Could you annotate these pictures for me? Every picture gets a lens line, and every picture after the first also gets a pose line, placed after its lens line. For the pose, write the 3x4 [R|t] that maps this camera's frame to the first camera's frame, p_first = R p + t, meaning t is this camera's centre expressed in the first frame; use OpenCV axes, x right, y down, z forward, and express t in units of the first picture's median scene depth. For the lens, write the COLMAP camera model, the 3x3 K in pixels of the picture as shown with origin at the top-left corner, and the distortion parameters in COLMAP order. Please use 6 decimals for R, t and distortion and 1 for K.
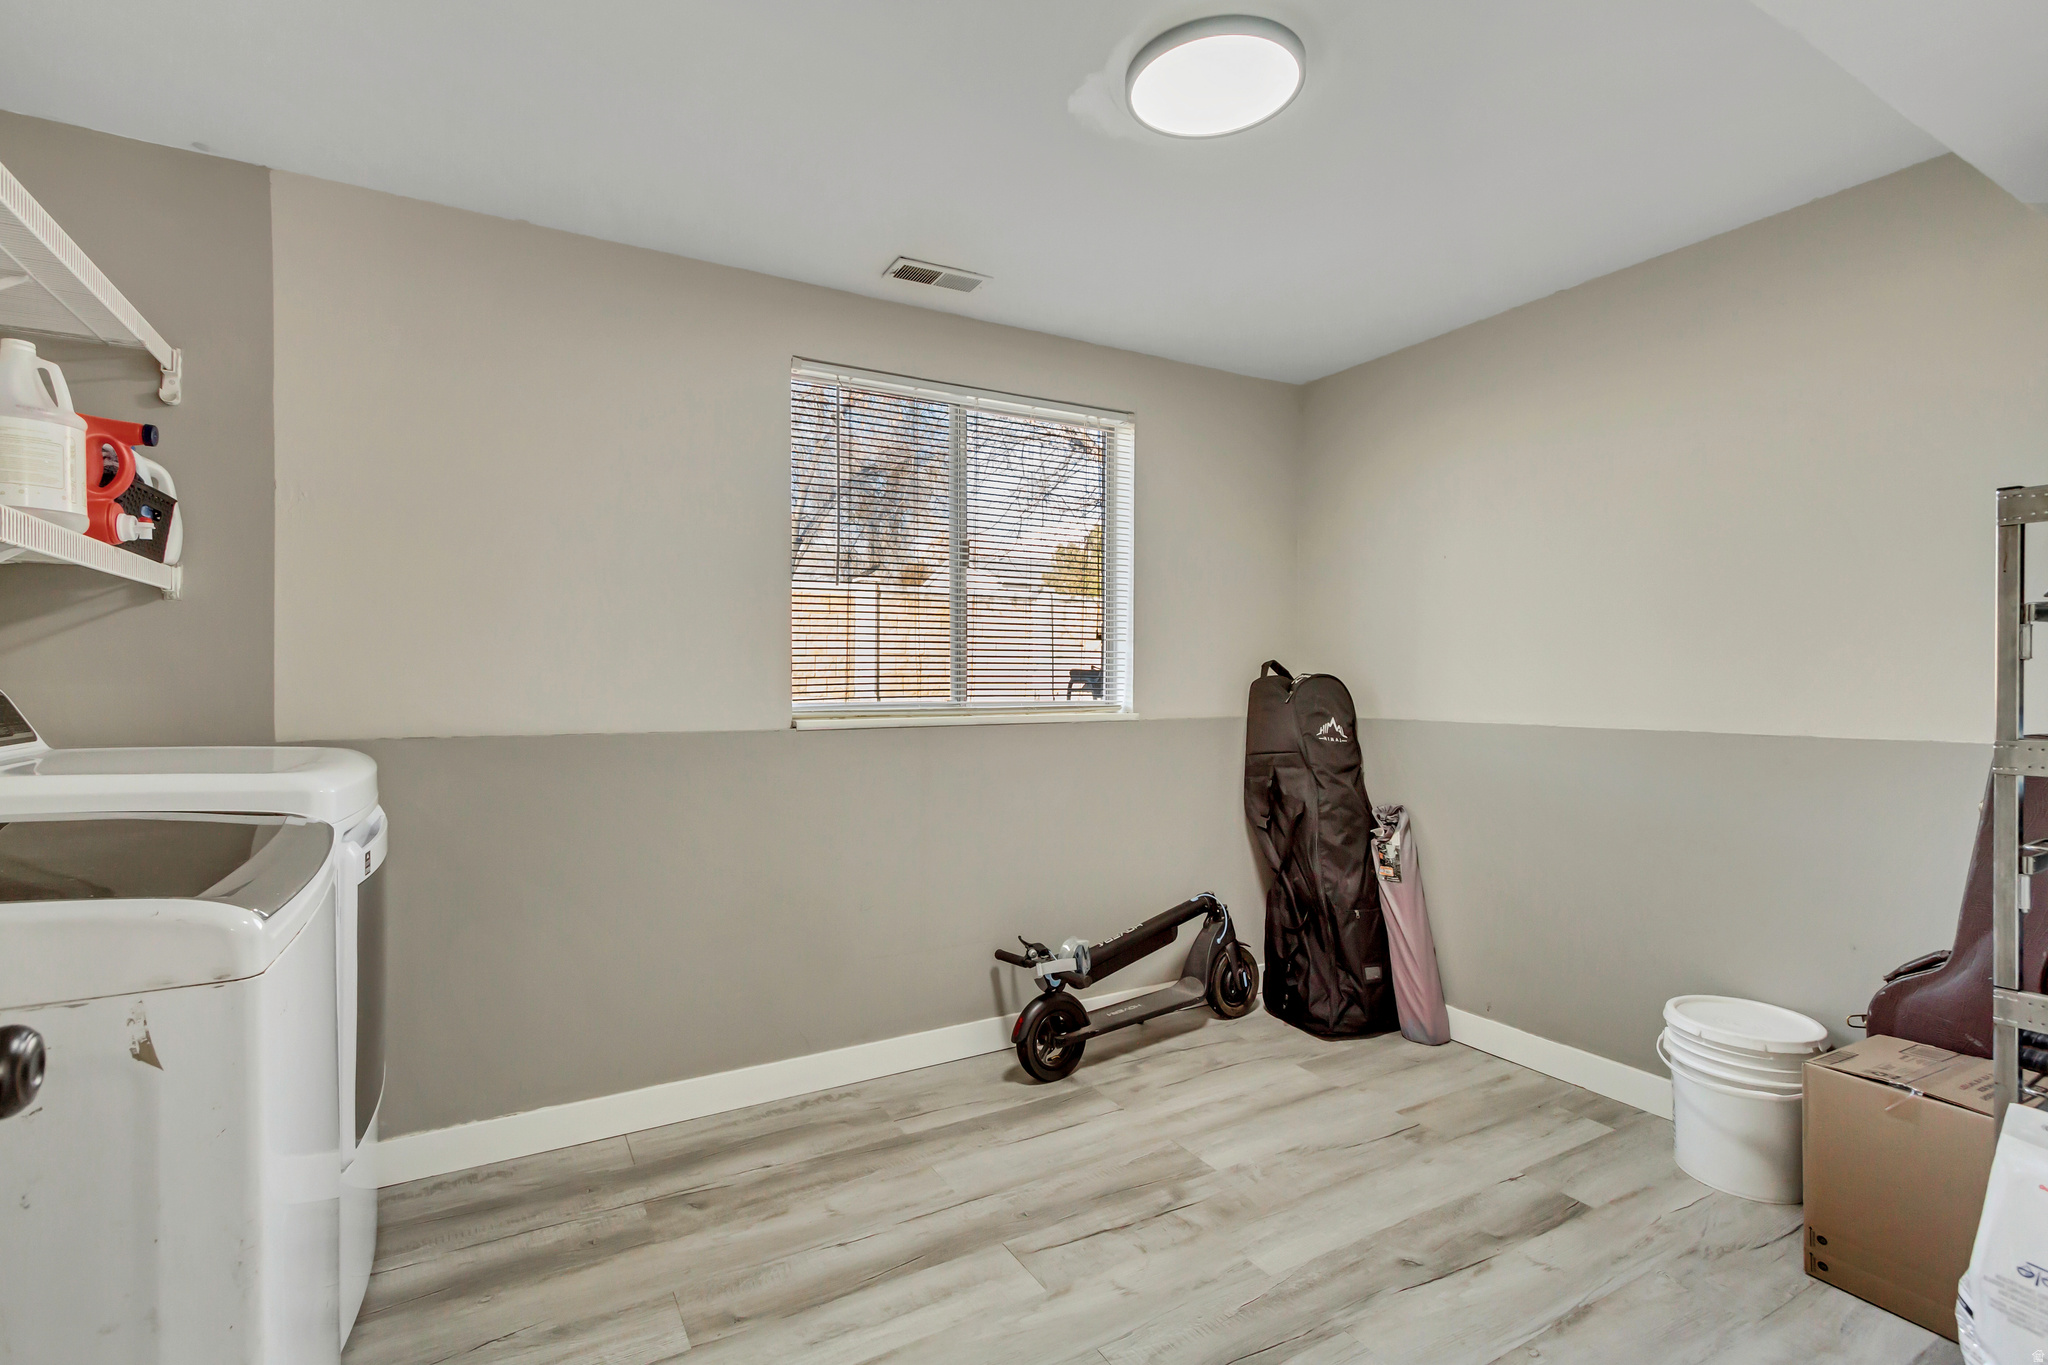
lens RADIAL K [[957.6, 0, 1016.2], [0, 957.6, 692.3], [0, 0, 1]] dist [0.010870, -0.000220]
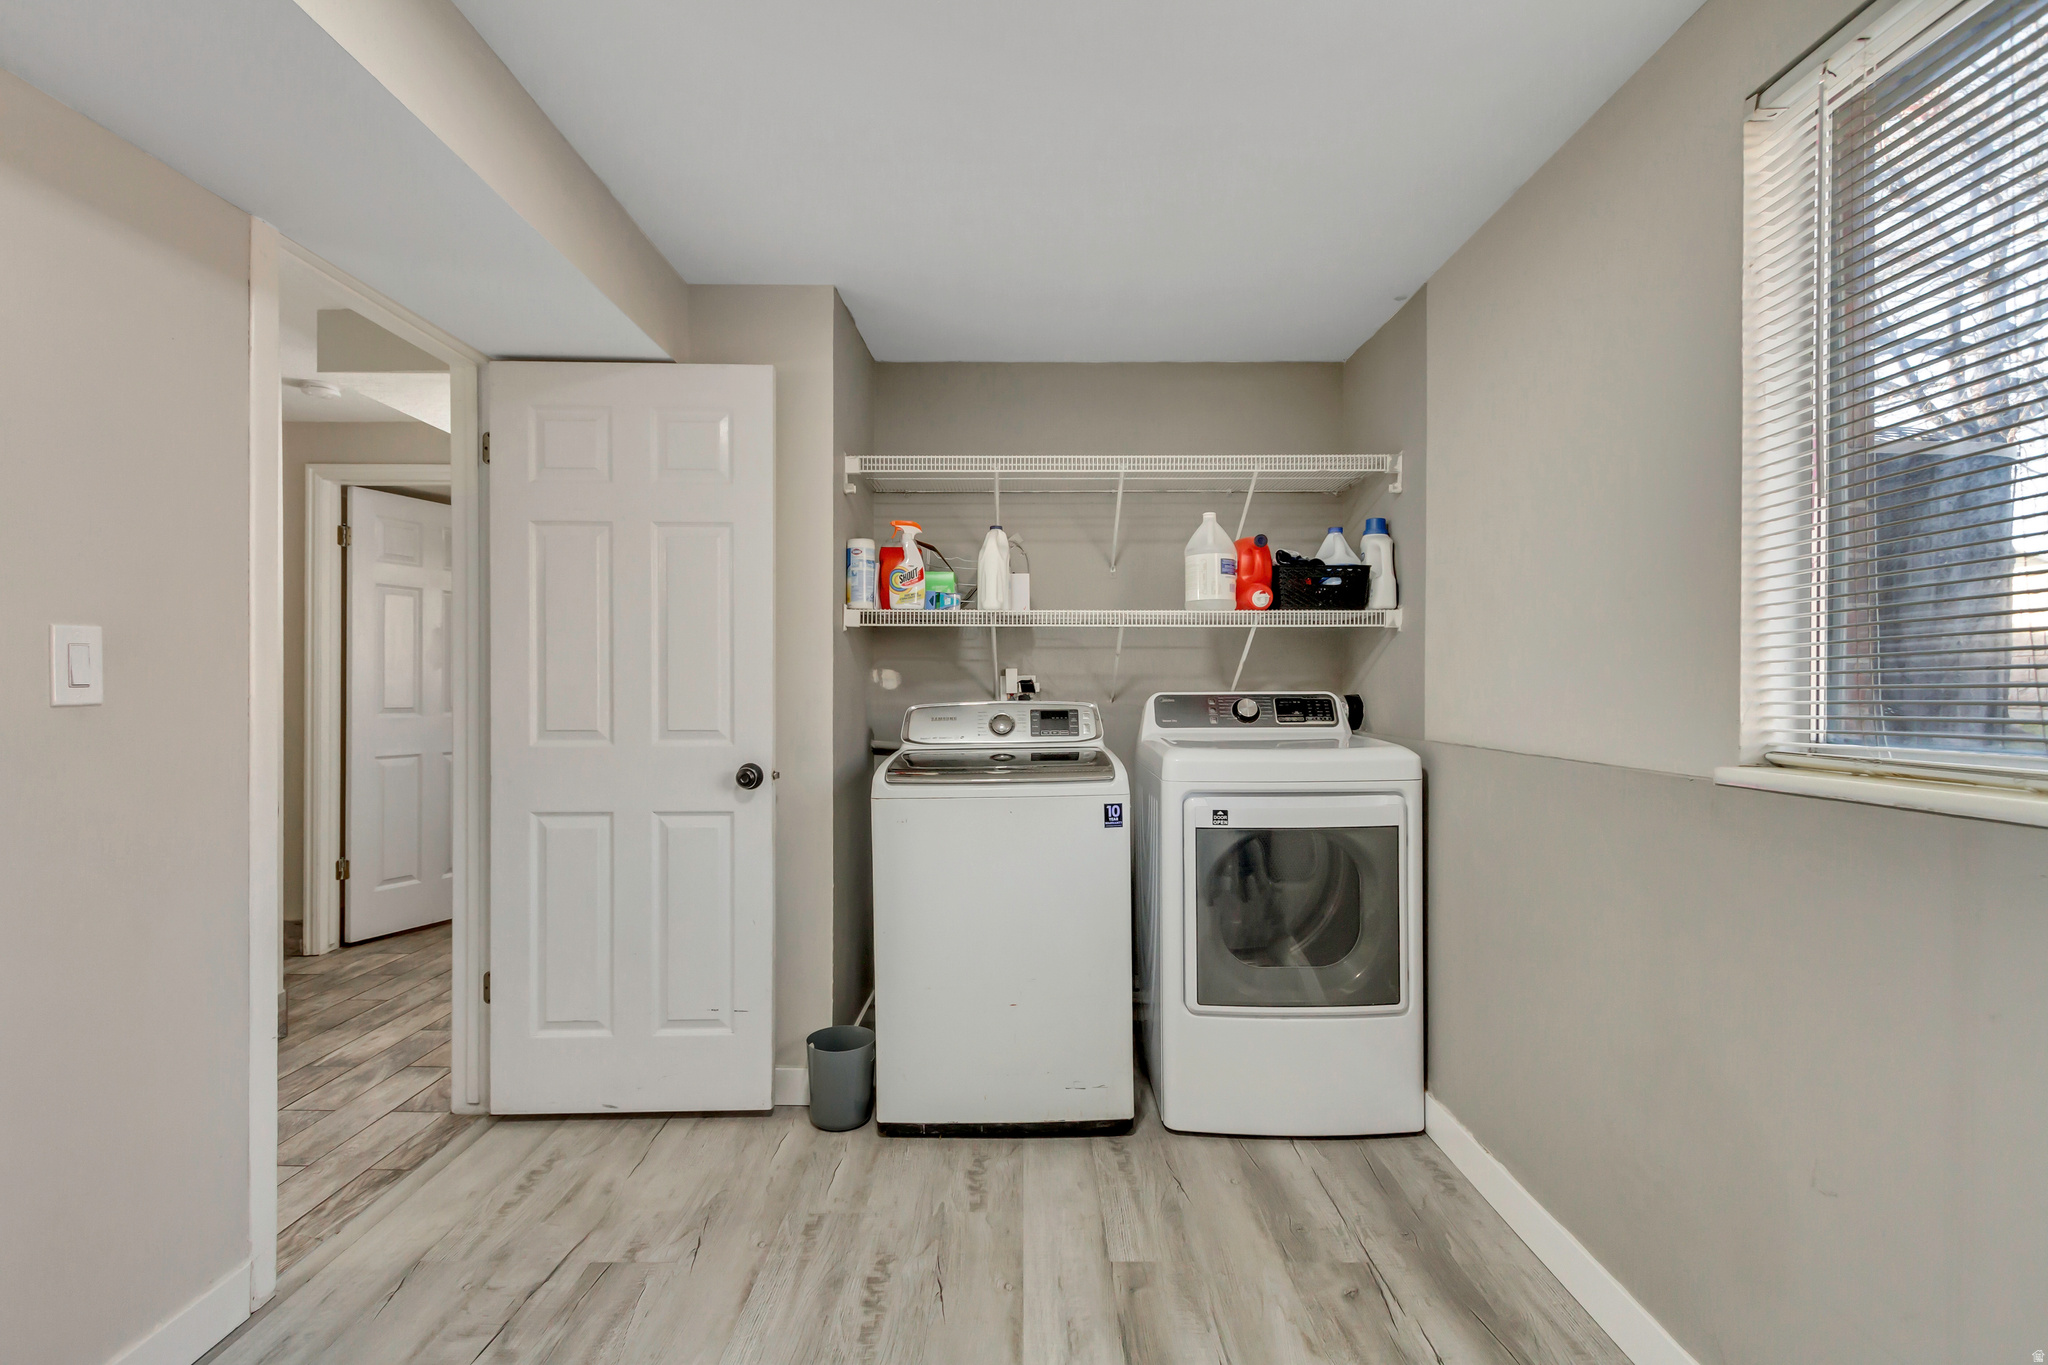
lens RADIAL K [[957.6, 0, 1023.3], [0, 957.6, 678.3], [0, 0, 1]] dist [0.010870, -0.000220]
pose [[-0.510375, 0.001645, -0.859951, 0.629182], [0.005223, 0.999986, -0.001187, -0.043456], [0.859936, -0.005098, -0.510376, 1.265836]]
